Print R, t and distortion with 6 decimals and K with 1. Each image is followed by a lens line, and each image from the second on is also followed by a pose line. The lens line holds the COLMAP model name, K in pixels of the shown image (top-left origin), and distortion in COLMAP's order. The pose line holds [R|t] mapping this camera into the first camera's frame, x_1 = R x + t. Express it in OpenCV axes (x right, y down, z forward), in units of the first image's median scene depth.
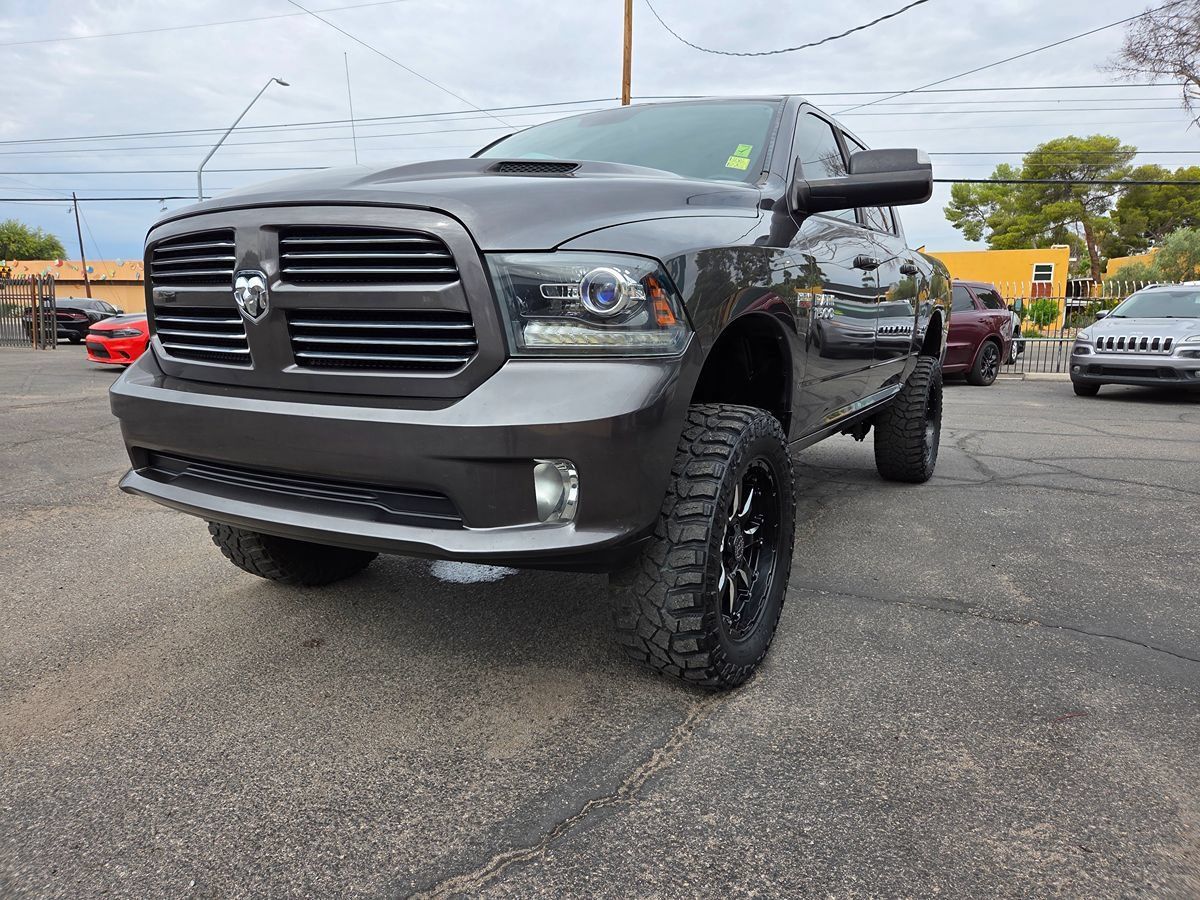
lens RADIAL K [[809.0, 0, 593.2], [0, 809.0, 456.2], [0, 0, 1]] dist [0.064233, -0.055496]
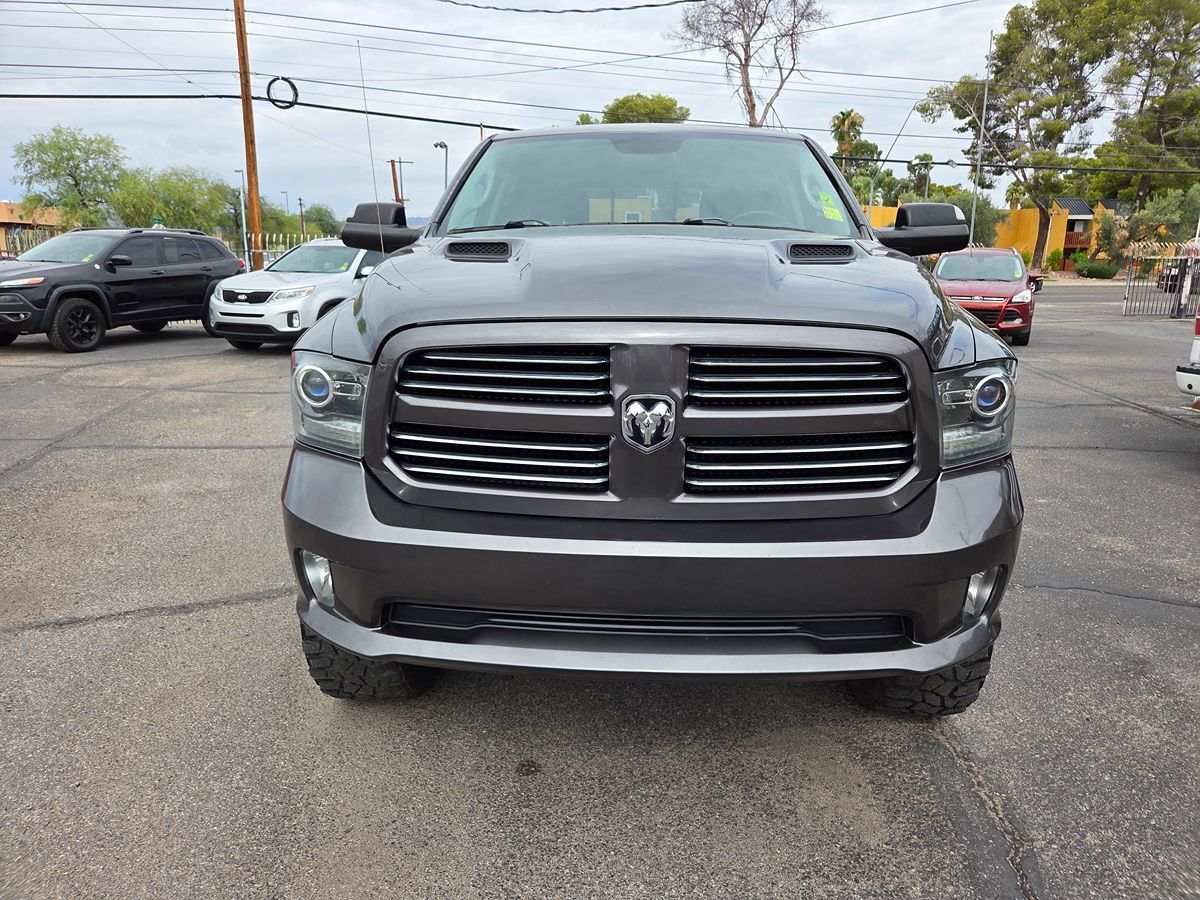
lens RADIAL K [[809.0, 0, 597.8], [0, 809.0, 459.5], [0, 0, 1]] dist [0.064233, -0.055496]
pose [[0.882943, -0.117326, 0.454584, -0.675649], [0.079850, 0.991691, 0.100858, -0.196323], [-0.462640, -0.052753, 0.884975, 0.212569]]
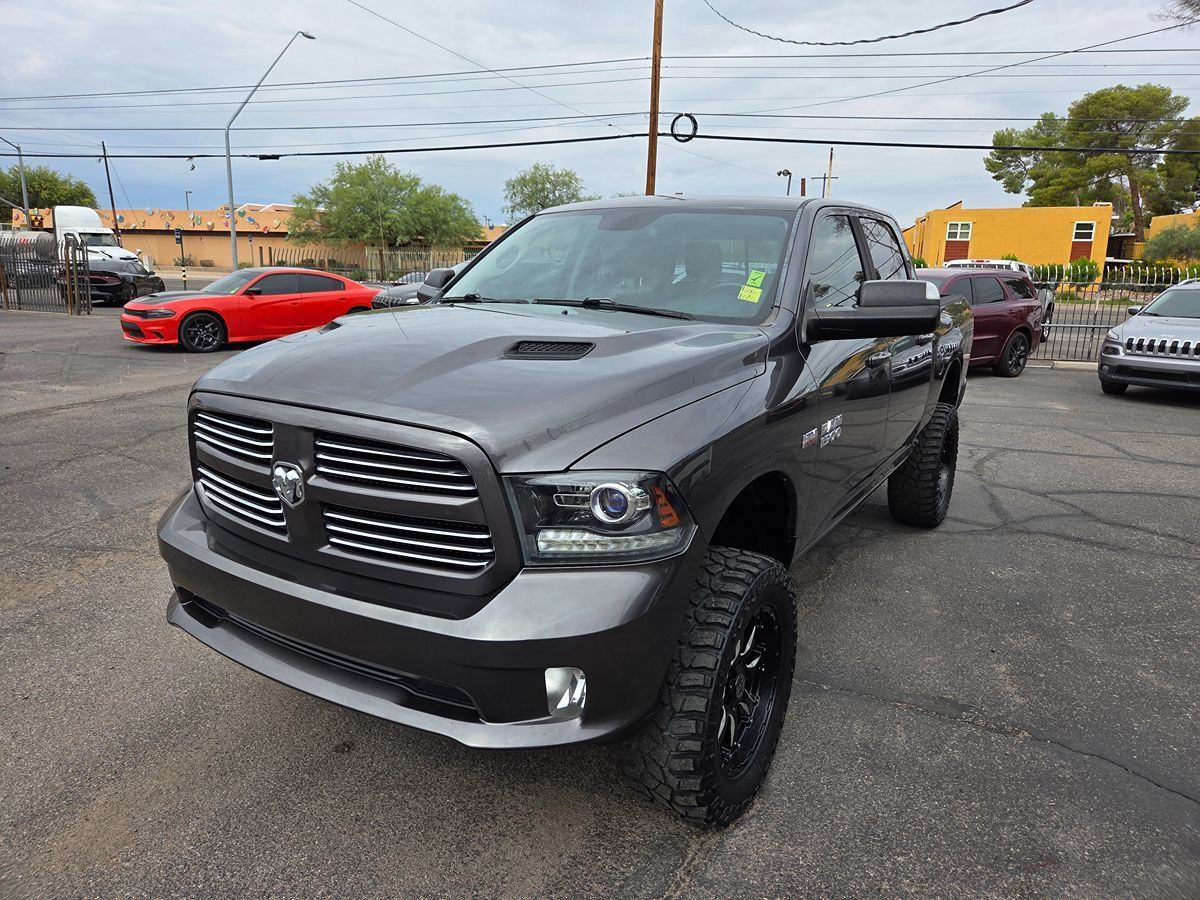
lens RADIAL K [[809.0, 0, 596.8], [0, 809.0, 448.8], [0, 0, 1]] dist [0.064233, -0.055496]
pose [[0.999530, 0.015376, -0.026536, 0.014405], [-0.013784, 0.998152, 0.059181, -0.247366], [0.027397, -0.058787, 0.997895, -0.050624]]
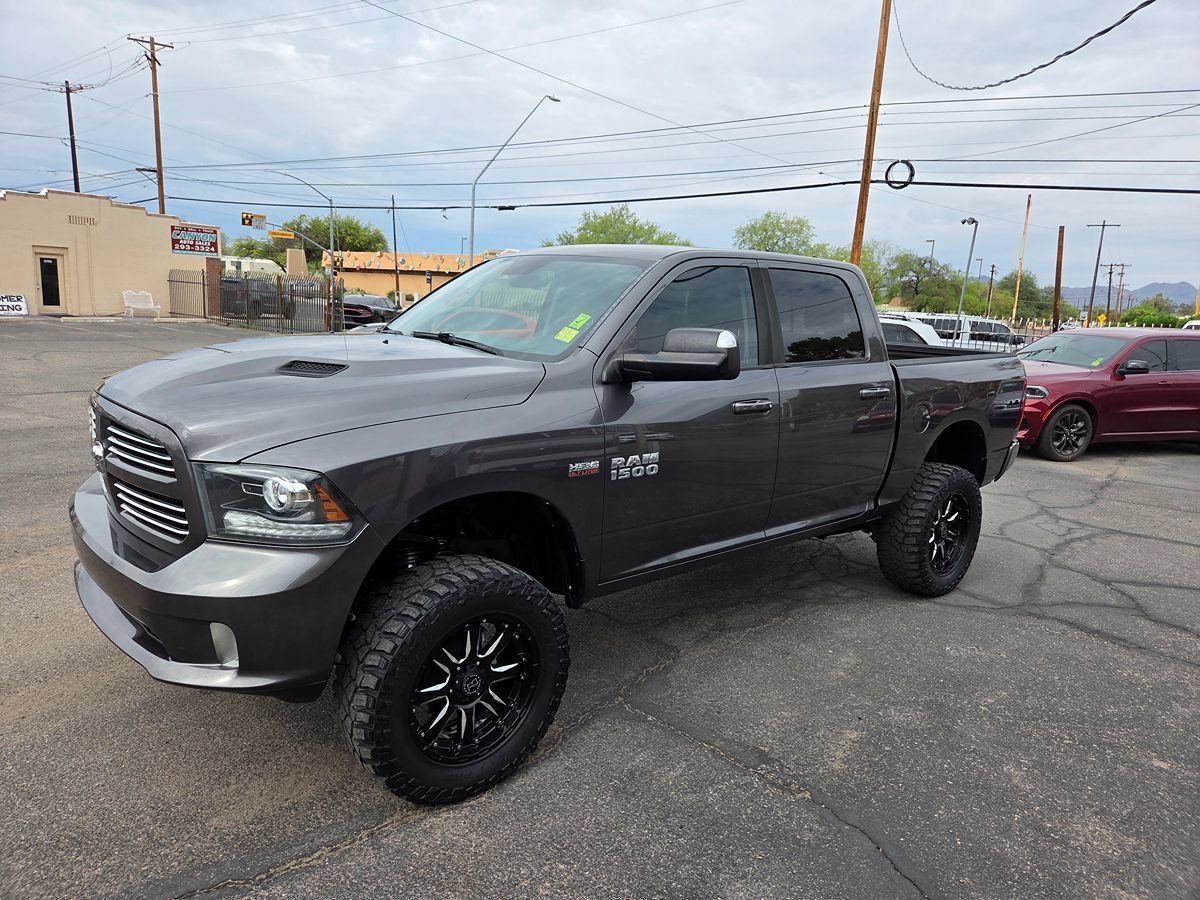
lens RADIAL K [[809.0, 0, 602.1], [0, 809.0, 452.9], [0, 0, 1]] dist [0.064233, -0.055496]
pose [[0.945756, 0.097775, -0.309816, 0.656327], [-0.094104, 0.995201, 0.026810, -0.257516], [0.310951, 0.003799, 0.950418, -0.058059]]
